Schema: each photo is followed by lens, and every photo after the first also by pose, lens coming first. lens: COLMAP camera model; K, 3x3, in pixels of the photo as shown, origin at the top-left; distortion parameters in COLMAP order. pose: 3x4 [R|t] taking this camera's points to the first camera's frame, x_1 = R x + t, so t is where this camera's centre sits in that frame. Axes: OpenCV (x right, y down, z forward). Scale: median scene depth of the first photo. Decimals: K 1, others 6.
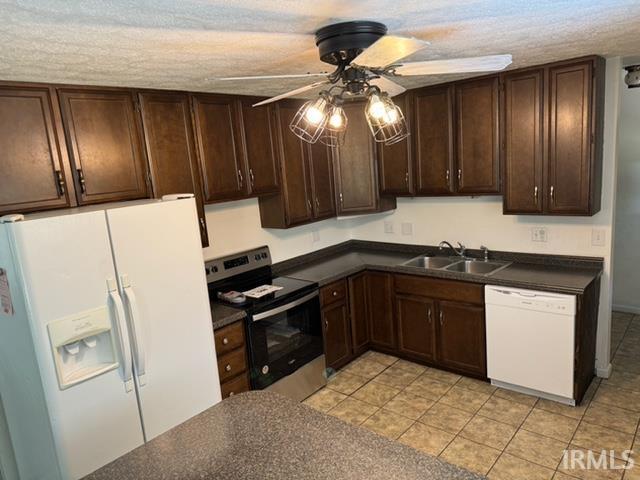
lens RADIAL K [[444.2, 0, 320.0], [0, 444.2, 240.0], [0, 0, 1]] dist [-0.002574, -0.001285]
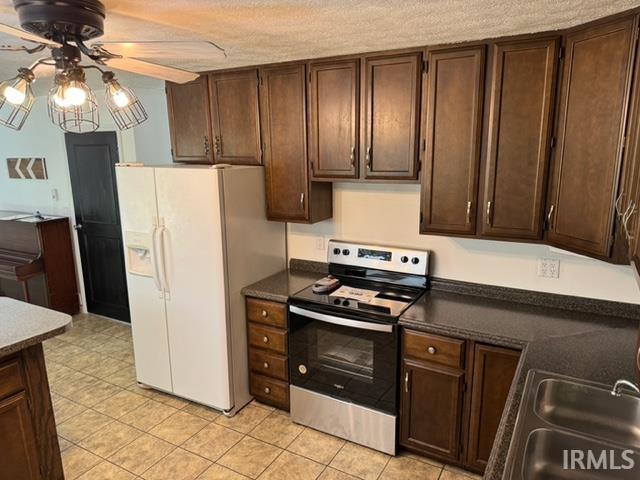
lens RADIAL K [[455.7, 0, 325.7], [0, 455.7, 243.4], [0, 0, 1]] dist [-0.001390, -0.002743]
pose [[0.190767, 0.290794, -0.937575, 0.593640], [-0.180891, 0.949172, 0.257586, -0.174731], [0.964824, 0.120460, 0.233673, 0.682996]]
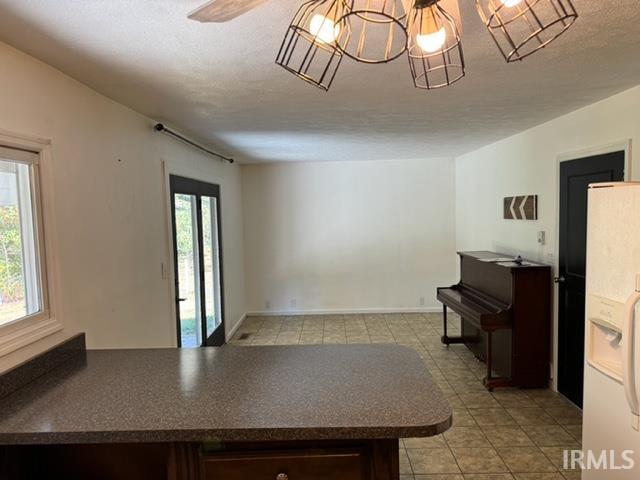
lens RADIAL K [[457.5, 0, 320.0], [0, 457.5, 240.0], [0, 0, 1]] dist [0.006726, 0.001328]
pose [[-0.765914, 0.146721, -0.625978, 0.244698], [-0.027306, 0.965312, 0.259666, -0.089011], [0.642363, 0.215975, -0.735340, 0.690393]]
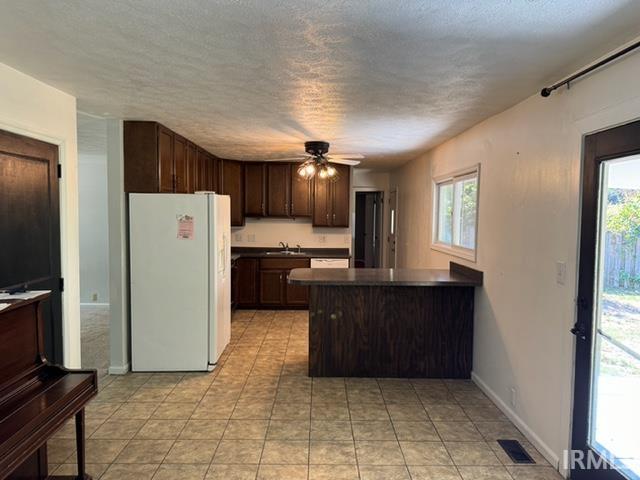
lens RADIAL K [[455.7, 0, 325.7], [0, 455.7, 243.4], [0, 0, 1]] dist [-0.001390, -0.002743]
pose [[0.745290, 0.049316, 0.664914, -0.955607], [0.047940, 0.990716, -0.127215, 0.290441], [-0.665014, 0.126689, 0.736007, -0.608894]]
